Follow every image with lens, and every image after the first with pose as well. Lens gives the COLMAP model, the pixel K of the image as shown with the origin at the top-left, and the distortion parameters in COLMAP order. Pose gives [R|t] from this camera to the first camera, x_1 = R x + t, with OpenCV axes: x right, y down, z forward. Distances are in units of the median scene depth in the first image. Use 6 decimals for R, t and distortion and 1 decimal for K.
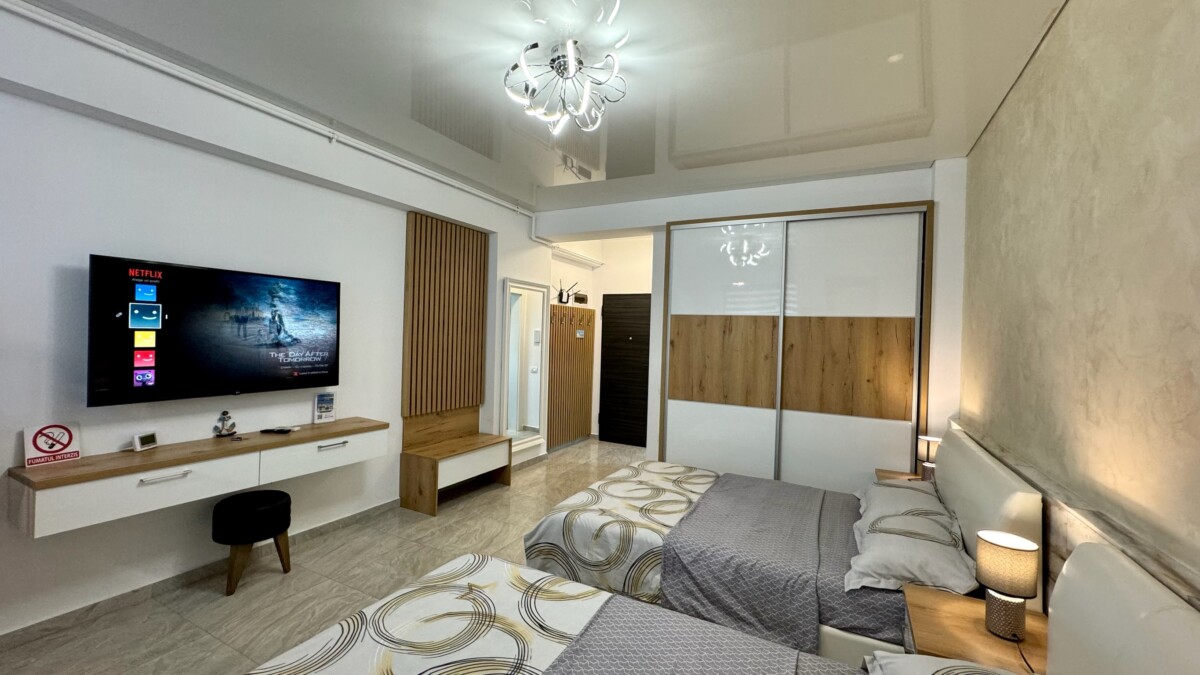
lens RADIAL K [[477.8, 0, 599.1], [0, 477.8, 335.6], [0, 0, 1]] dist [-0.004044, 0.000408]
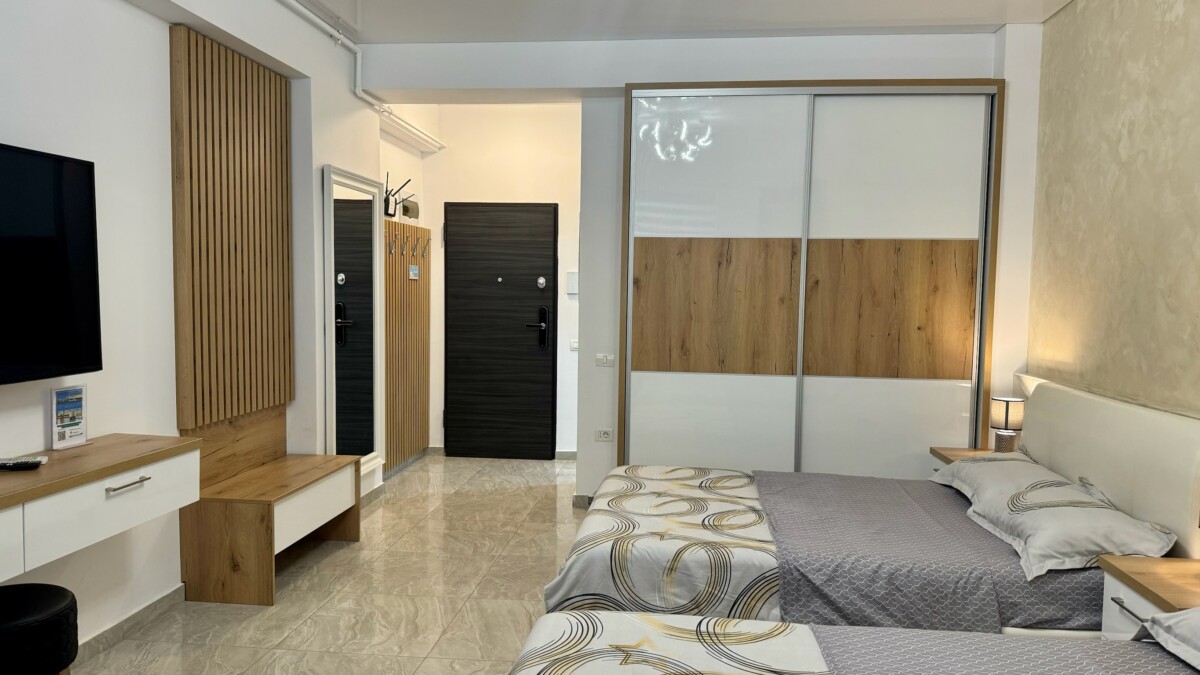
lens RADIAL K [[836.7, 0, 600.1], [0, 836.7, 345.1], [0, 0, 1]] dist [0.074113, -0.111264]
pose [[0.930420, -0.040737, 0.364224, -0.401805], [0.013313, 0.996904, 0.077491, 0.016730], [-0.366253, -0.067250, 0.928082, -0.012662]]
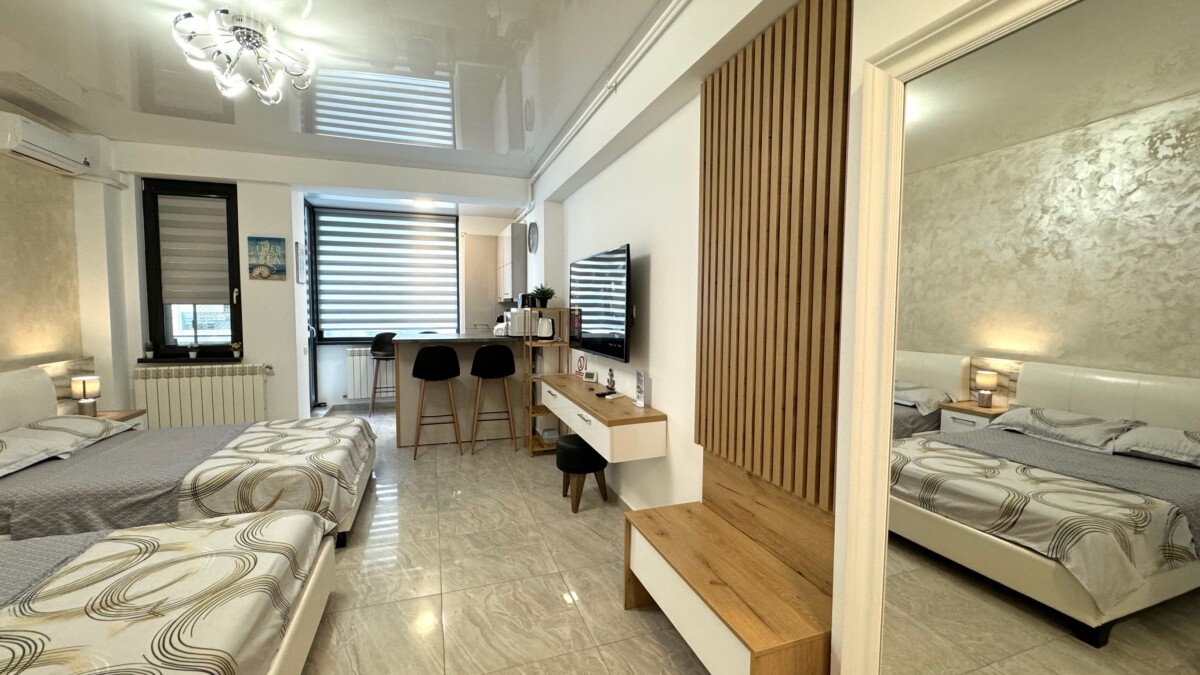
lens RADIAL K [[477.8, 0, 599.1], [0, 477.8, 336.3], [0, 0, 1]] dist [-0.004044, 0.000408]
pose [[-0.679561, 0.011356, -0.733531, 0.131209], [-0.025492, 0.998911, 0.039082, 0.023457], [0.733176, 0.045258, -0.678531, 1.636376]]
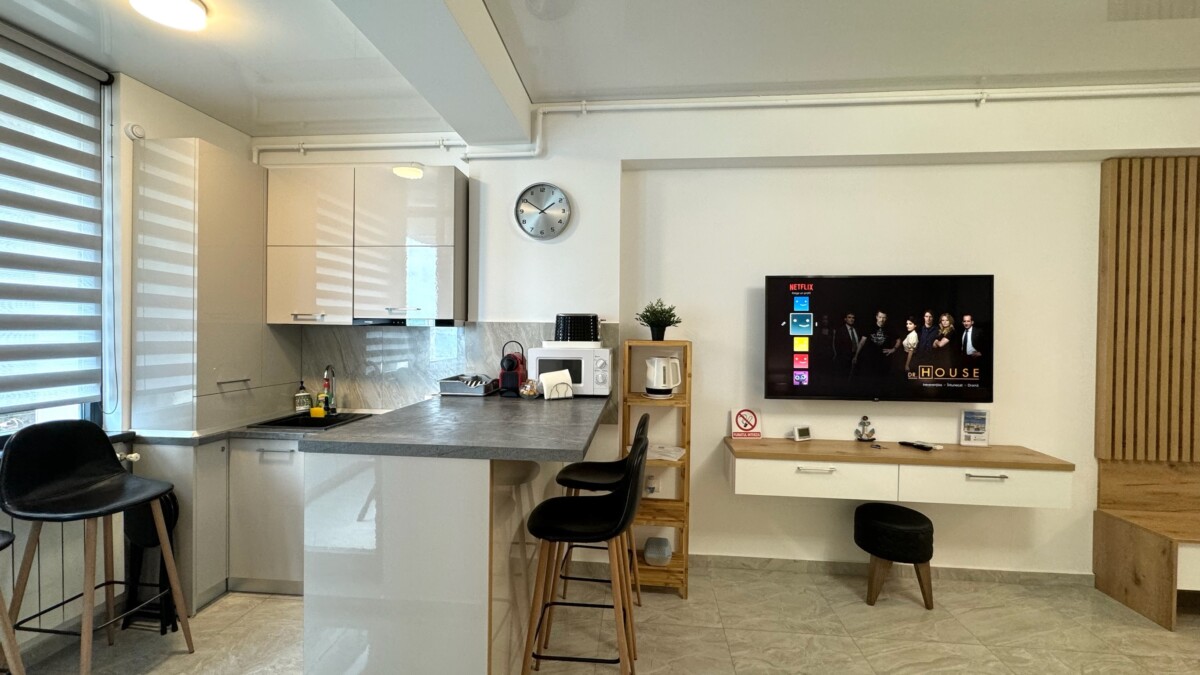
lens RADIAL K [[477.8, 0, 598.0], [0, 477.8, 335.9], [0, 0, 1]] dist [-0.004044, 0.000408]
pose [[0.378778, -0.013345, -0.925391, -0.057338], [0.000559, 0.999899, -0.014191, 0.002558], [0.925487, 0.004858, 0.378747, 0.085713]]
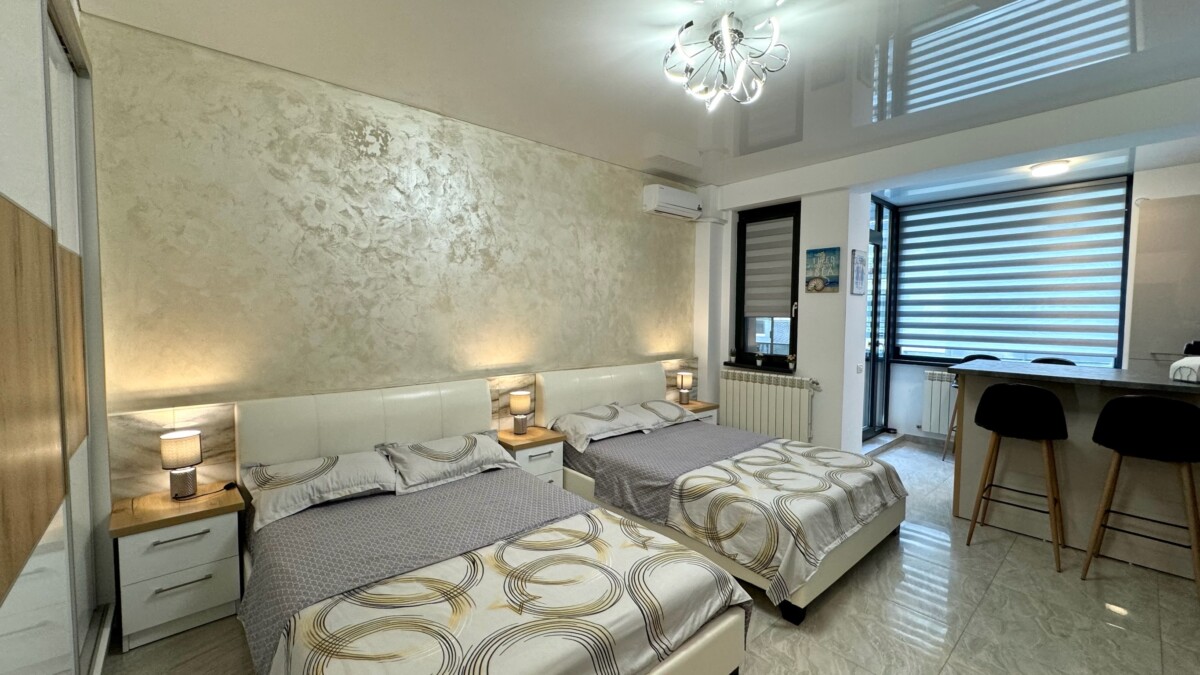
lens RADIAL K [[477.8, 0, 599.0], [0, 477.8, 336.1], [0, 0, 1]] dist [-0.004044, 0.000408]
pose [[-0.932454, -0.054028, 0.357226, -0.148498], [-0.034898, 0.997601, 0.059786, 0.001257], [-0.359599, 0.043282, -0.932103, 1.453085]]
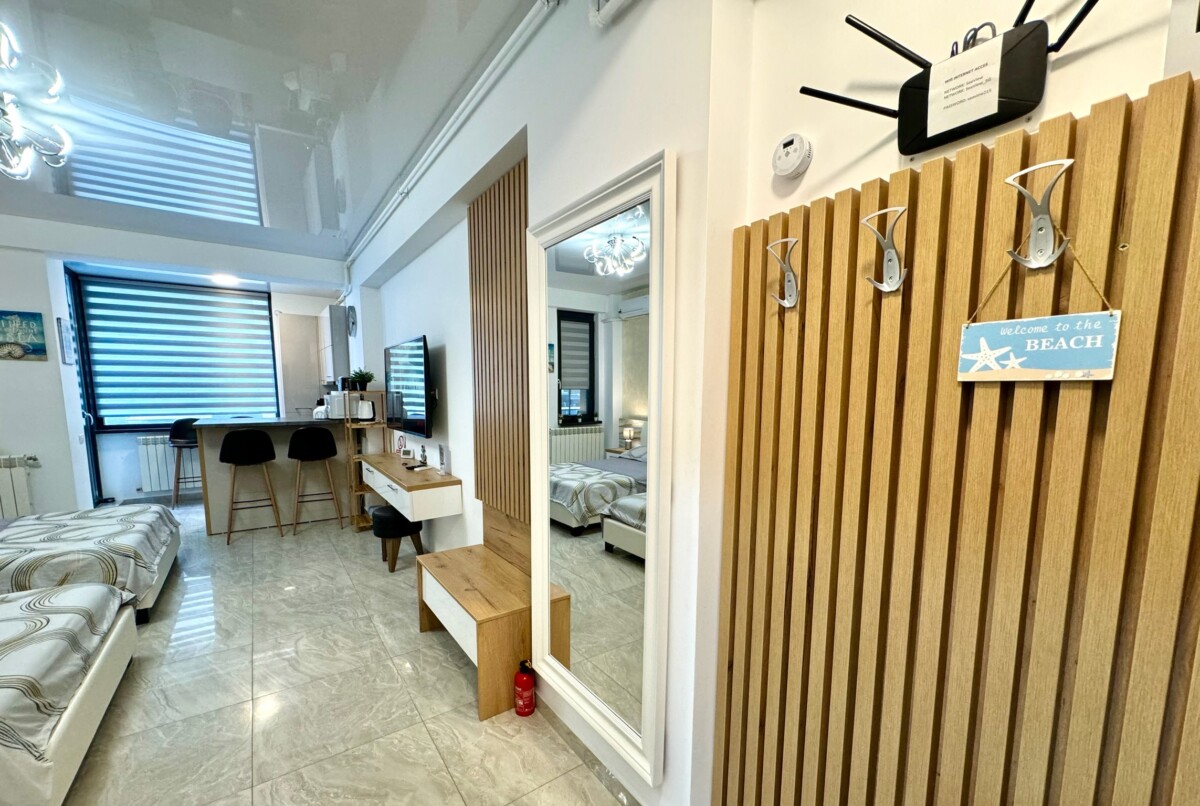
lens RADIAL K [[480.6, 0, 595.9], [0, 480.6, 448.5], [0, 0, 1]] dist [-0.003040, 0.000328]
pose [[-0.454627, 0.077905, -0.887268, 0.208998], [-0.015771, 0.995307, 0.095472, 0.023166], [0.890542, 0.057397, -0.451265, 1.877372]]
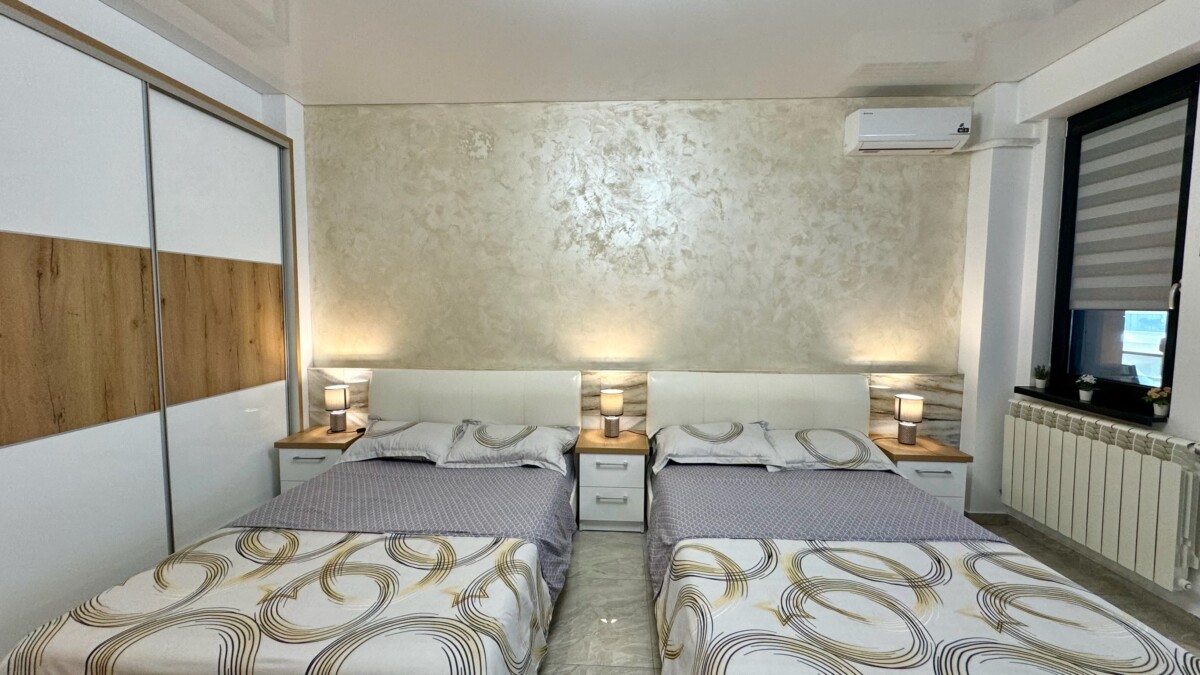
lens RADIAL K [[477.8, 0, 598.7], [0, 477.8, 337.7], [0, 0, 1]] dist [-0.004044, 0.000408]
pose [[-0.421212, -0.098961, 0.901547, -0.462814], [-0.018859, 0.994770, 0.100383, -0.003895], [-0.906766, 0.025281, -0.420875, 0.925961]]
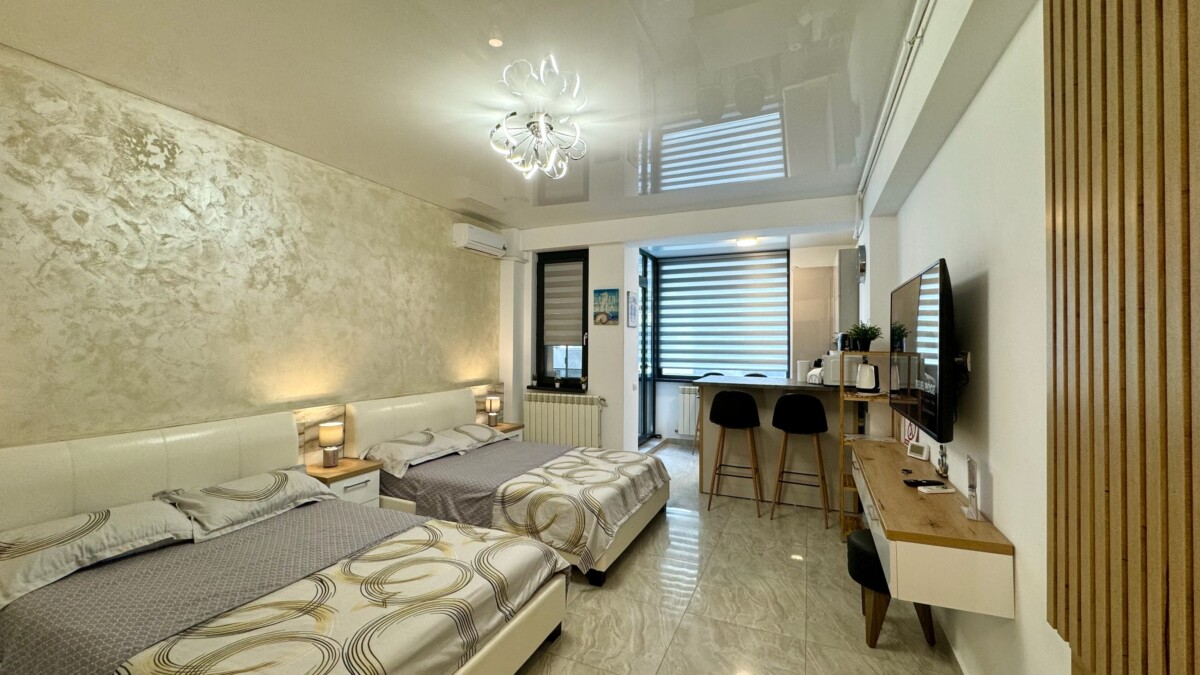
lens RADIAL K [[477.8, 0, 599.1], [0, 477.8, 335.8], [0, 0, 1]] dist [-0.004044, 0.000408]
pose [[-0.997110, -0.035958, -0.066920, -0.113483], [-0.034931, 0.999254, -0.016453, 0.002299], [0.067462, -0.014067, -0.997623, 1.612235]]
